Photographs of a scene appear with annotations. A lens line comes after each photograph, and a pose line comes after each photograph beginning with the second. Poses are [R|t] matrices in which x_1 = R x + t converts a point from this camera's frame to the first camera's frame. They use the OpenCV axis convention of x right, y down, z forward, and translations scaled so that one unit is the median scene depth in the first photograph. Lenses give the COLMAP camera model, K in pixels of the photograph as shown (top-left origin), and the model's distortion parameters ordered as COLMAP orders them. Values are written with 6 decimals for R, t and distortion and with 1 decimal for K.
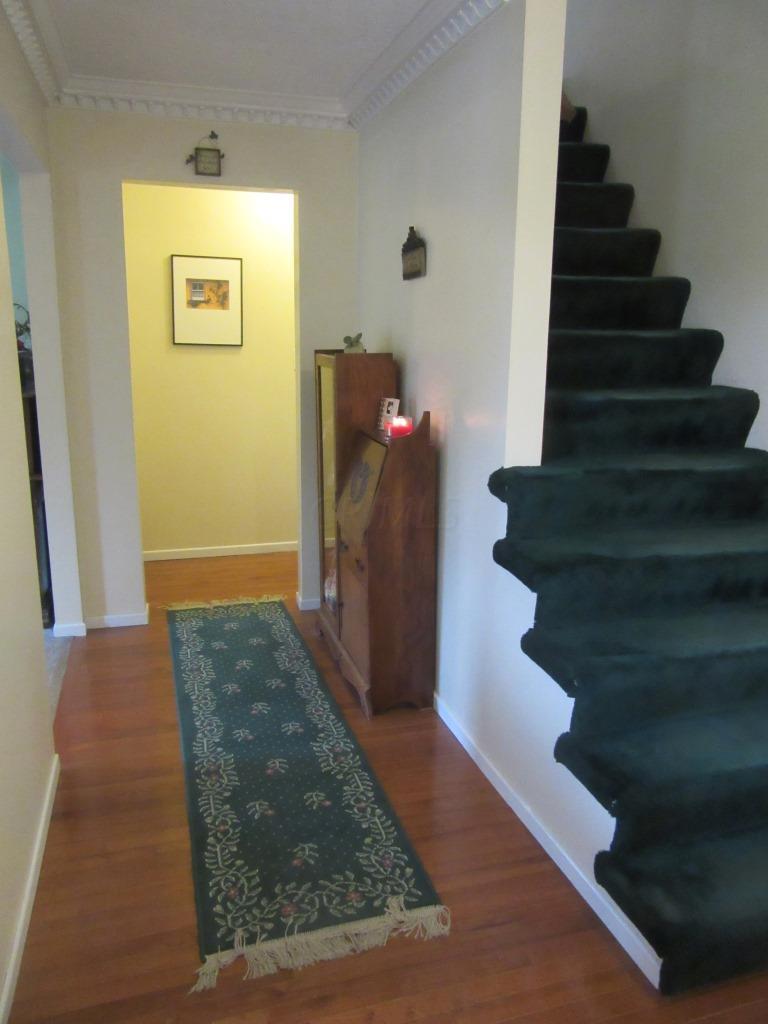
lens RADIAL K [[768.2, 0, 385.2], [0, 768.2, 511.2], [0, 0, 1]] dist [-0.015063, 0.009341]
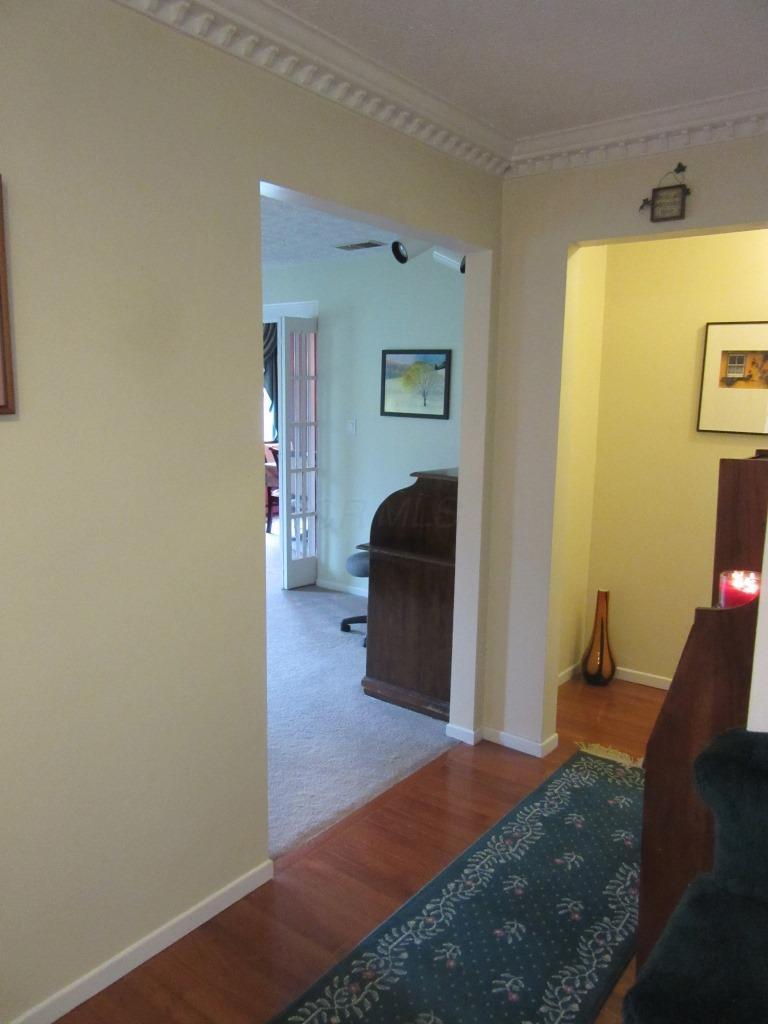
lens RADIAL K [[768.2, 0, 385.4], [0, 768.2, 512.9], [0, 0, 1]] dist [-0.015063, 0.009341]
pose [[0.578735, 0.118898, -0.806802, 0.264747], [-0.194089, 0.980969, 0.005341, -0.097493], [0.792083, 0.153500, 0.590798, 0.363645]]
